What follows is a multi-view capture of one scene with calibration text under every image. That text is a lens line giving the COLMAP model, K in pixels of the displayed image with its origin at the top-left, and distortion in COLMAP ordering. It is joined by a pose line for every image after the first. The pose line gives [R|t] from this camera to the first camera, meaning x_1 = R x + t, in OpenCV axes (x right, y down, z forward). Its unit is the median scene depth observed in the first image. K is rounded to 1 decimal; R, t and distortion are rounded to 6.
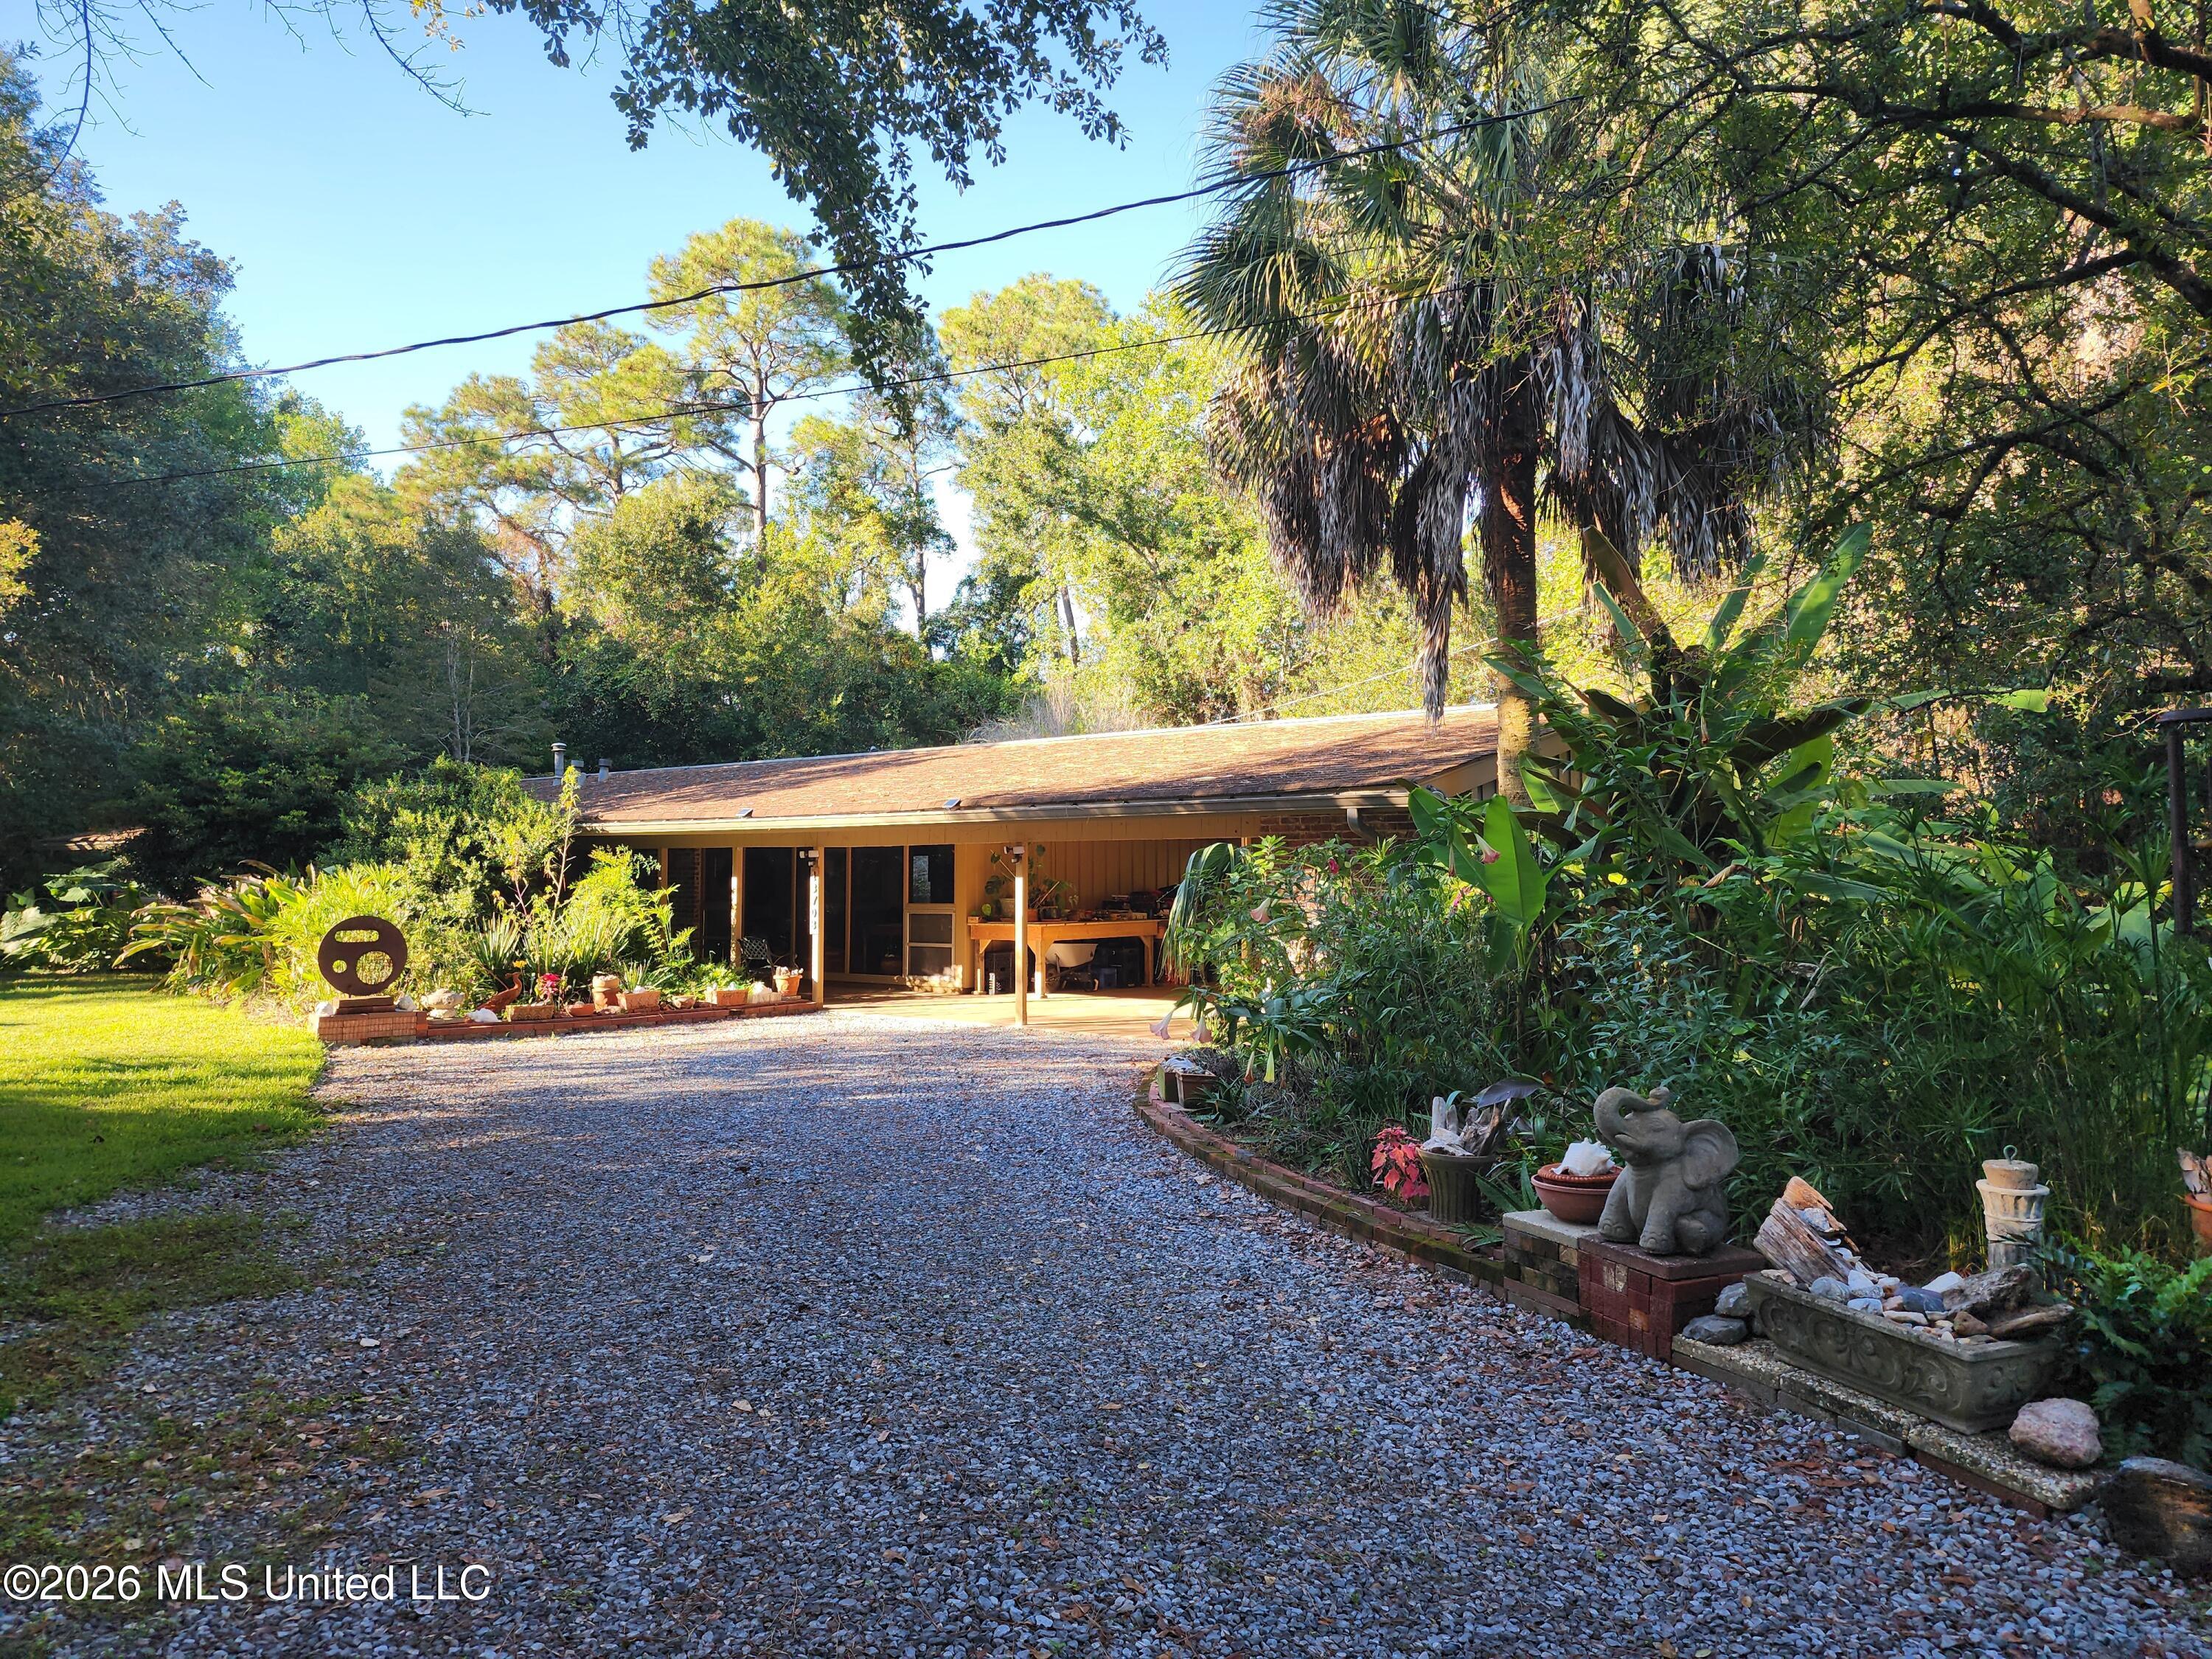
lens RADIAL K [[1546.6, 0, 1138.5], [0, 1546.6, 793.6], [0, 0, 1]] dist [0.077082, -0.063014]
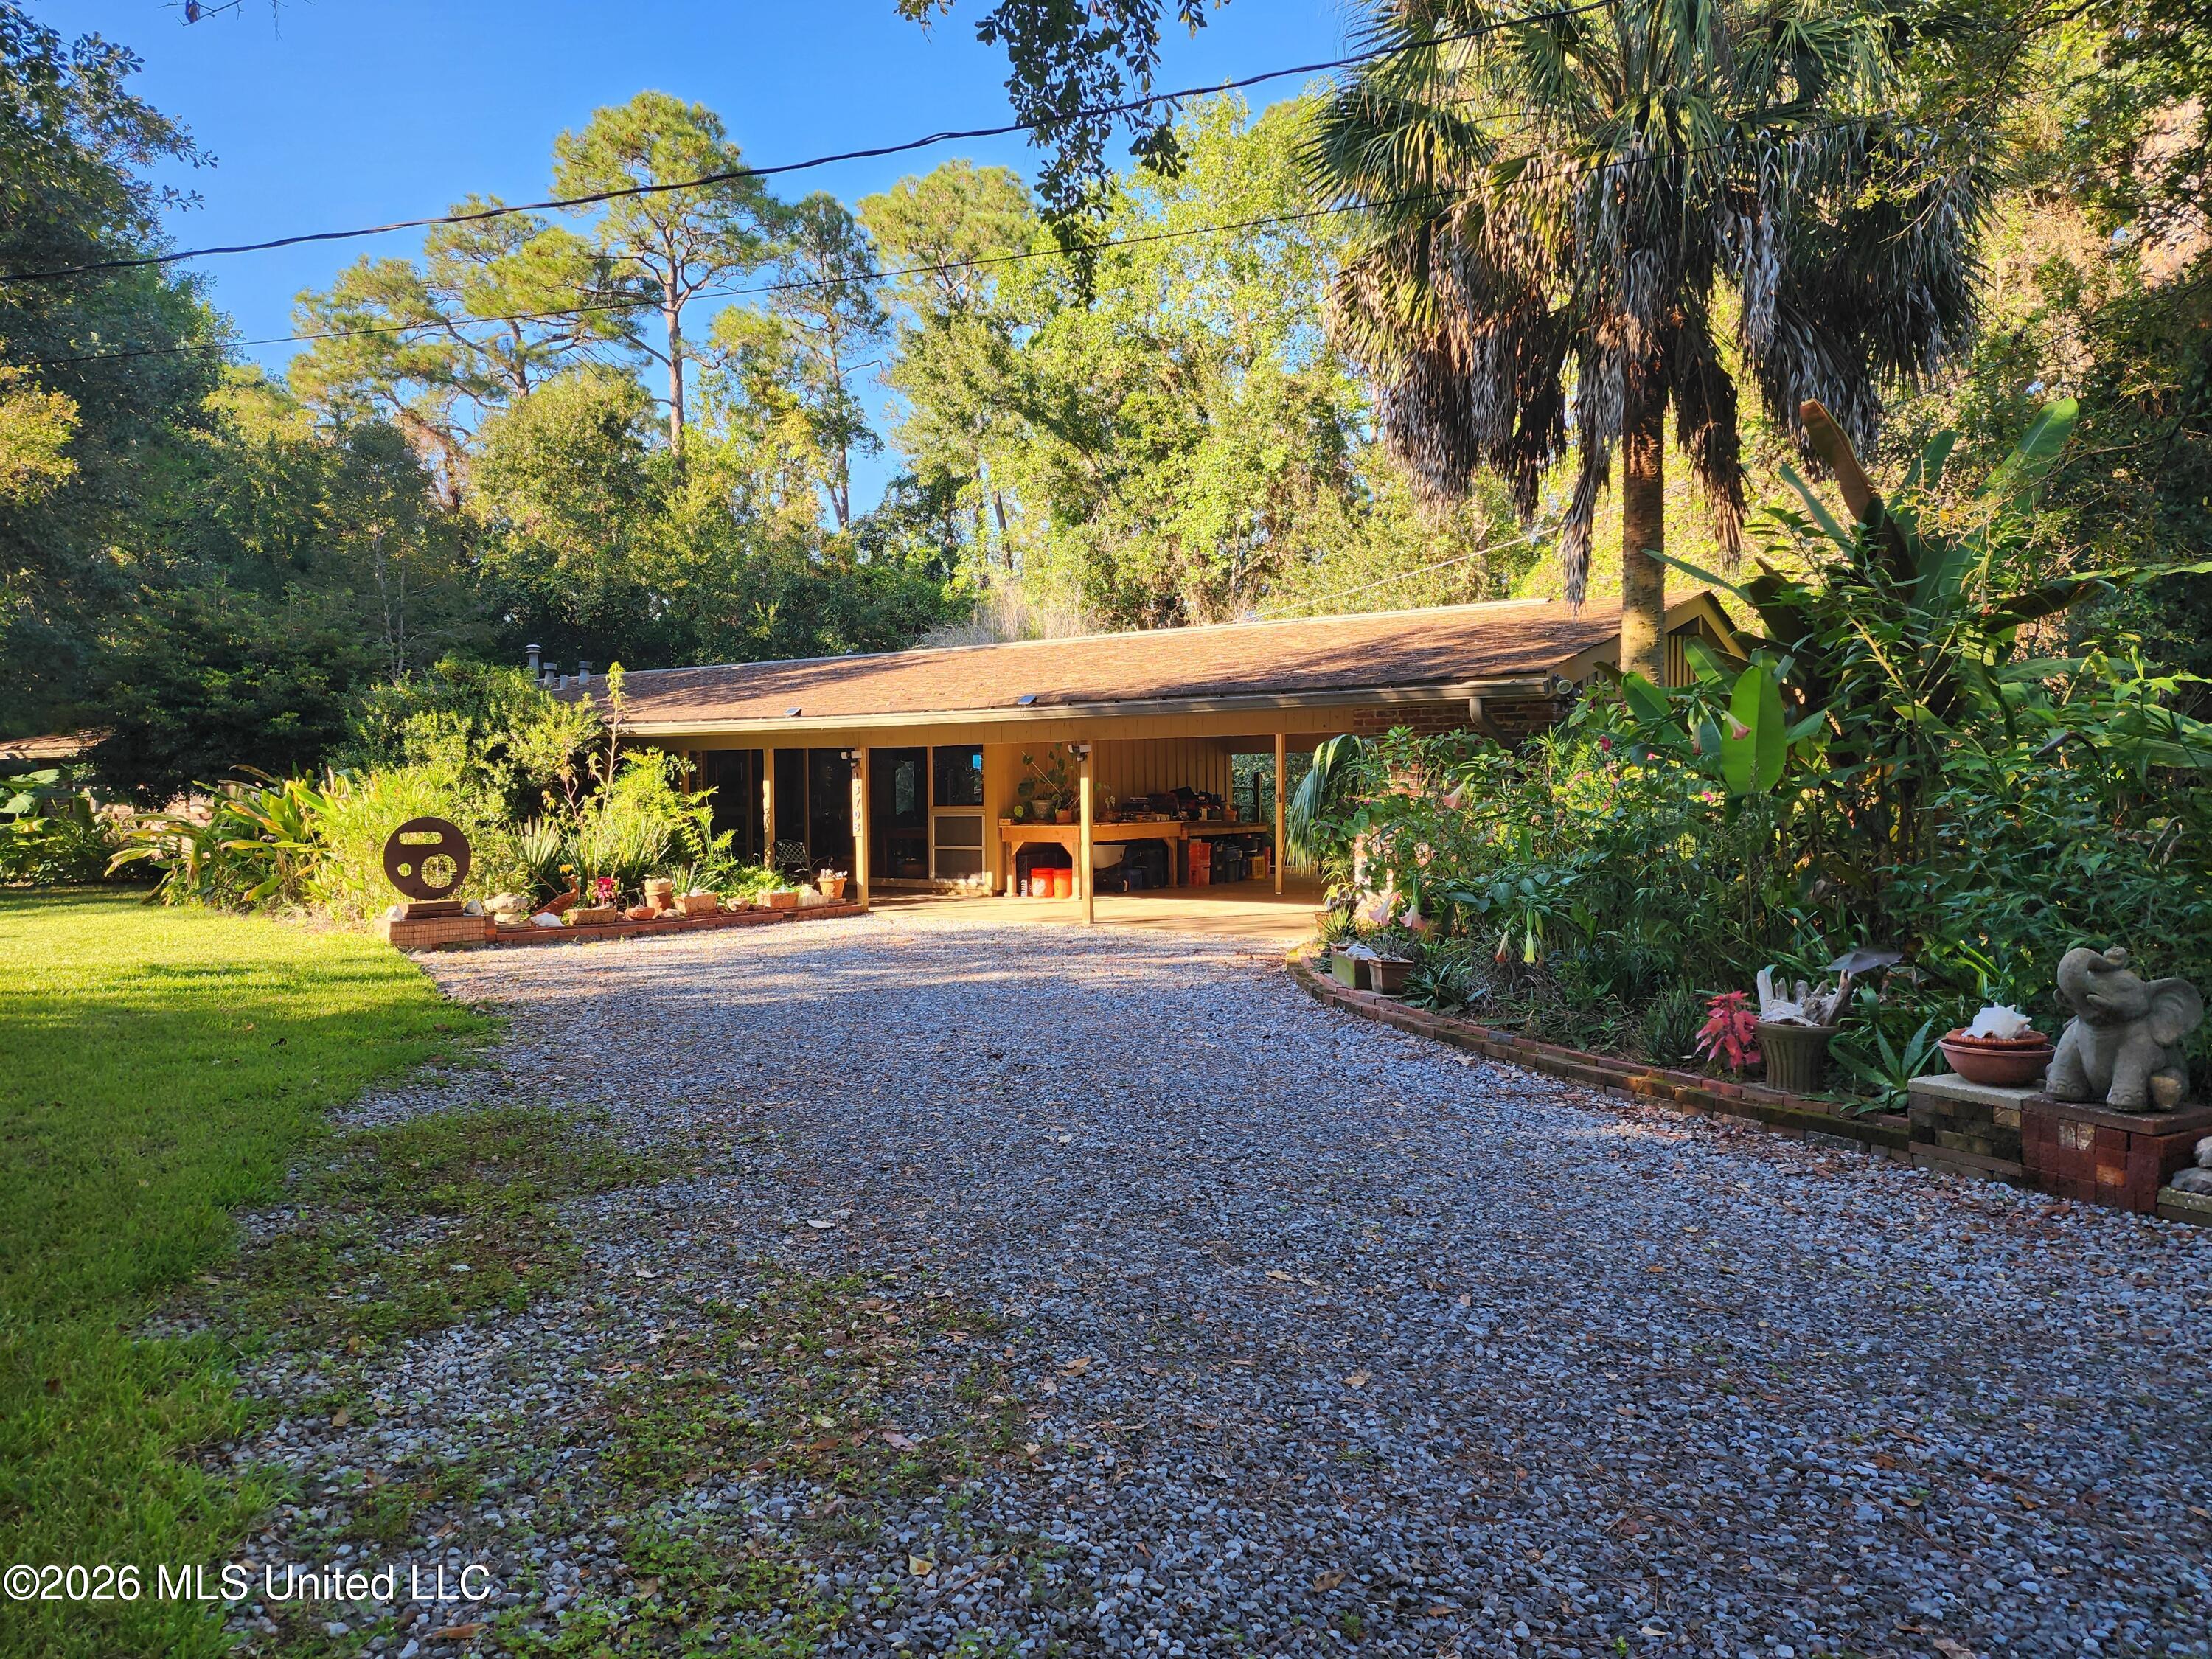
lens RADIAL K [[1545.8, 0, 1130.6], [0, 1545.8, 803.8], [0, 0, 1]] dist [0.077970, -0.060898]
pose [[0.997680, -0.009228, 0.067451, -0.103406], [0.004906, 0.997940, 0.063964, 0.008472], [-0.067902, -0.063485, 0.995670, 0.014118]]
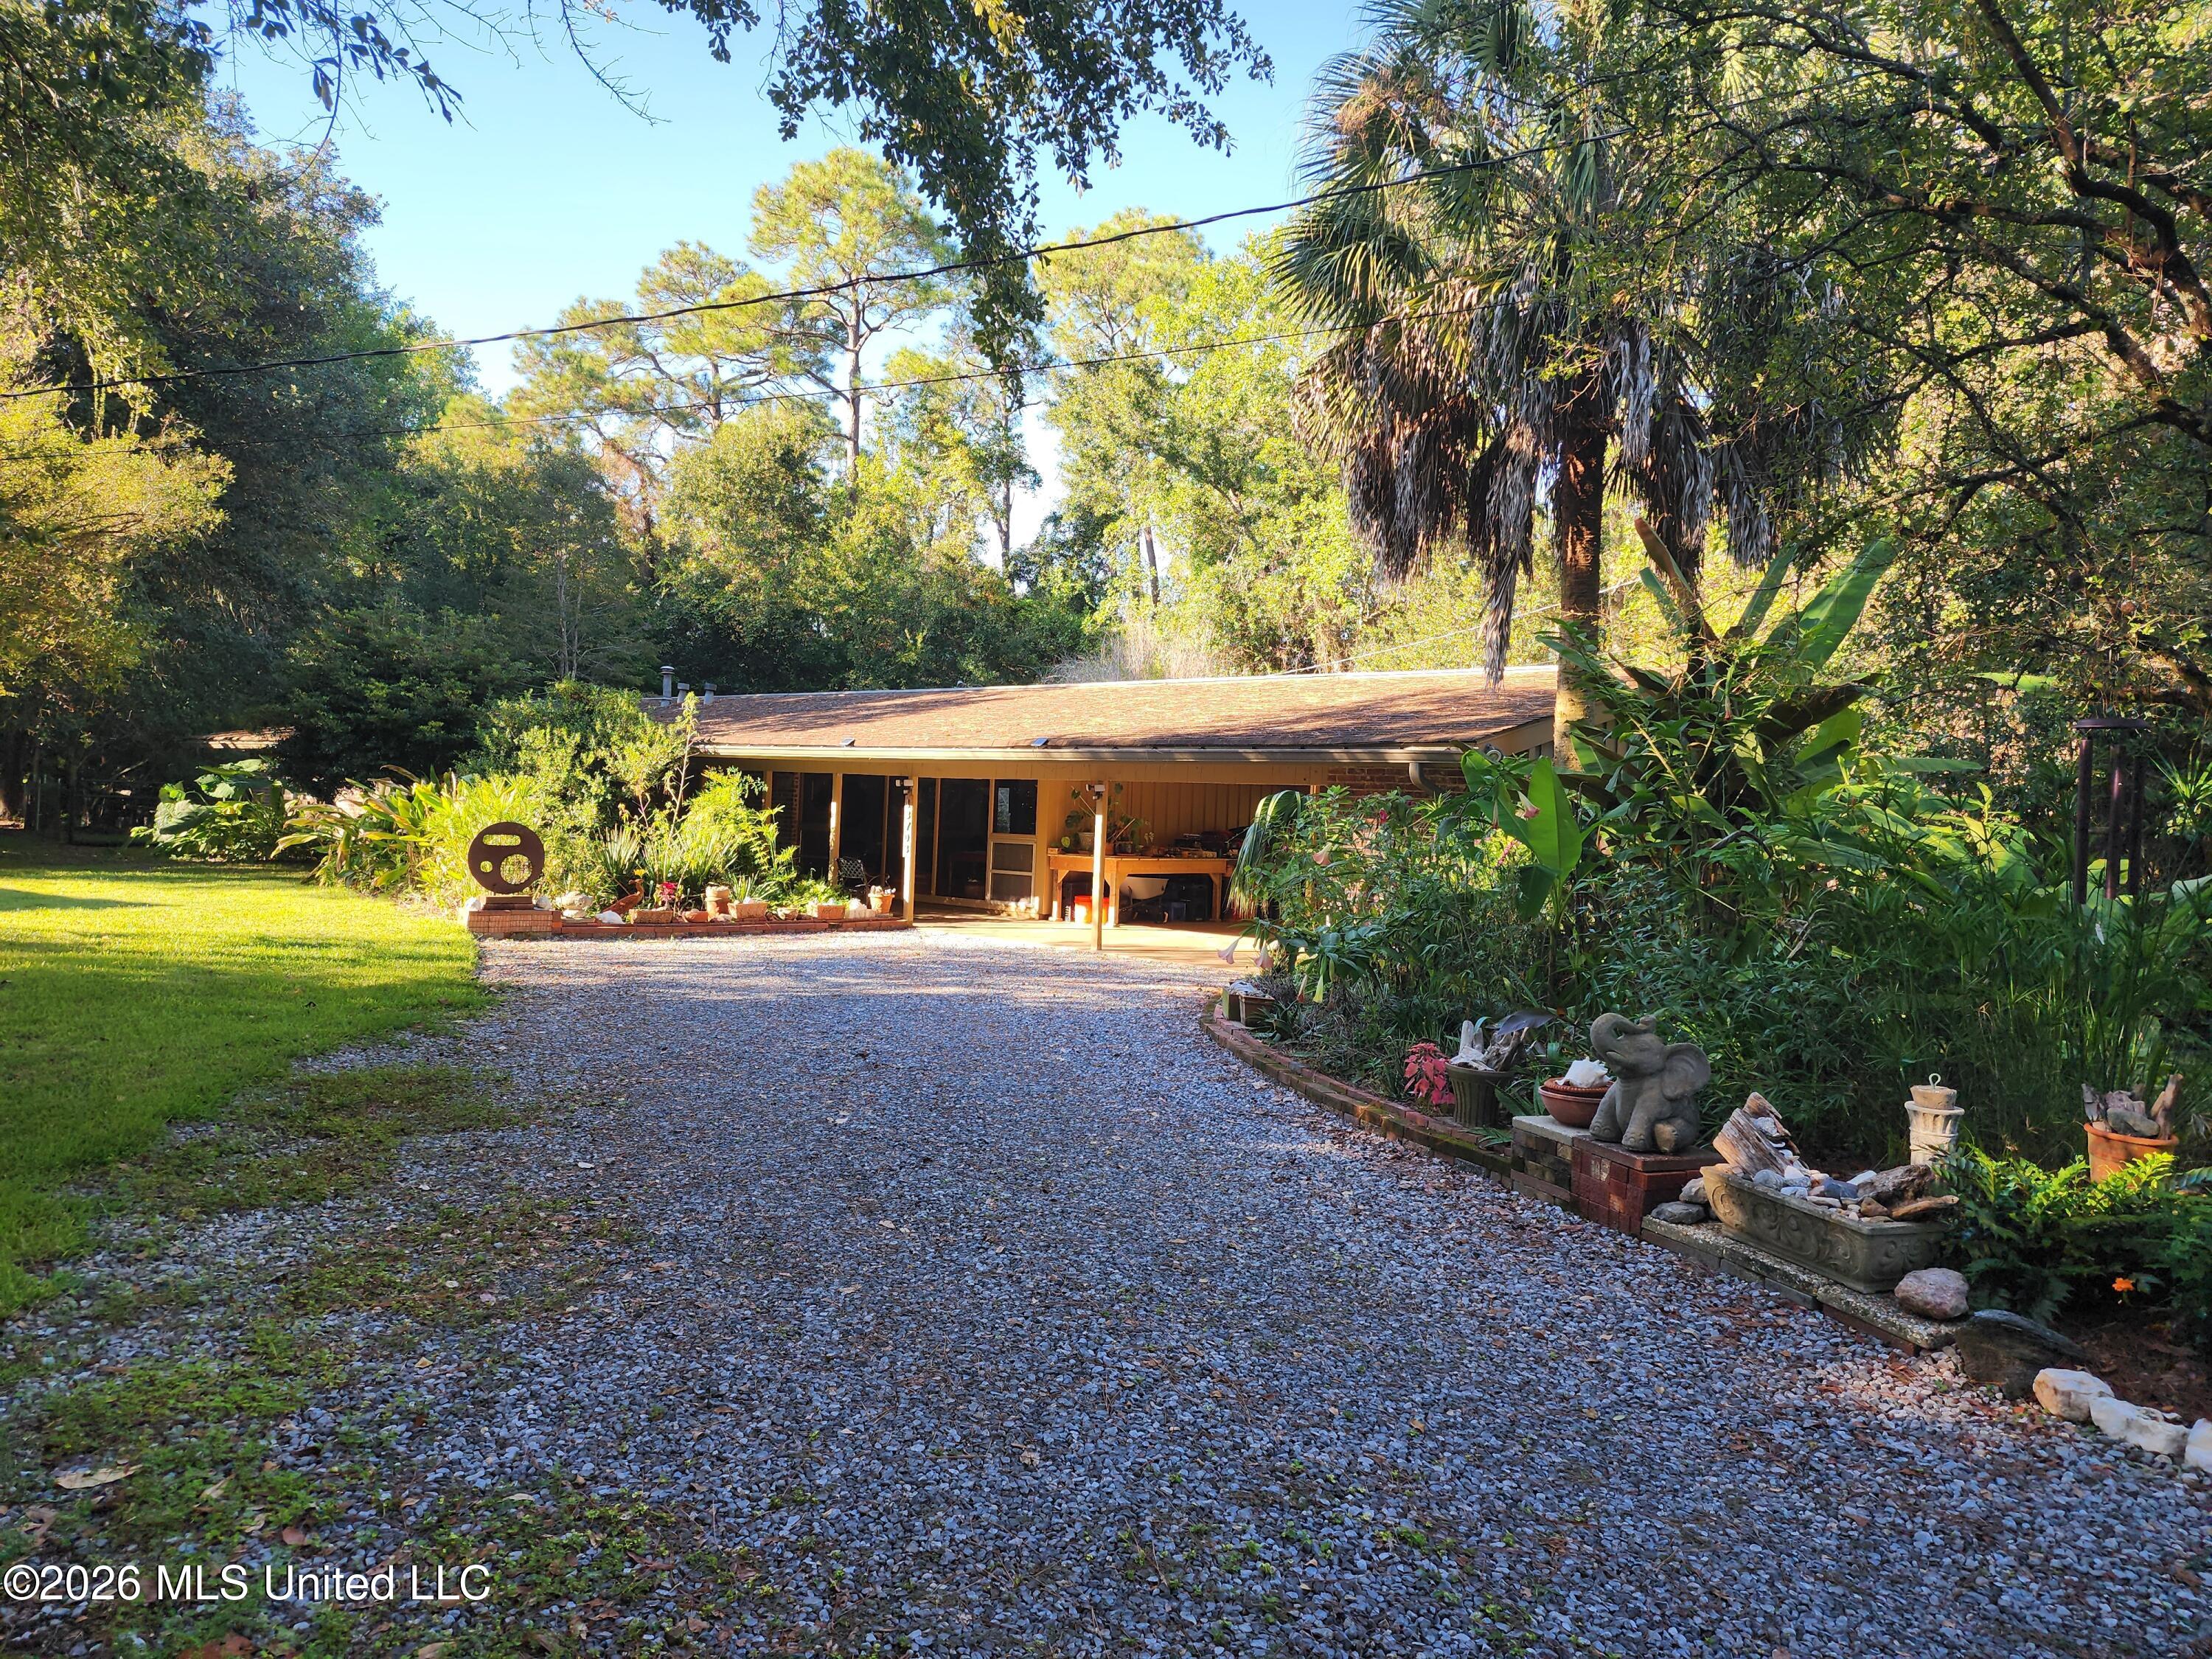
lens RADIAL K [[1545.8, 0, 1130.6], [0, 1545.8, 803.8], [0, 0, 1]] dist [0.077970, -0.060898]
pose [[0.997843, 0.042003, -0.050439, -0.001914], [-0.039570, 0.998049, 0.048302, -0.004161], [0.052369, -0.046201, 0.997558, -0.057429]]
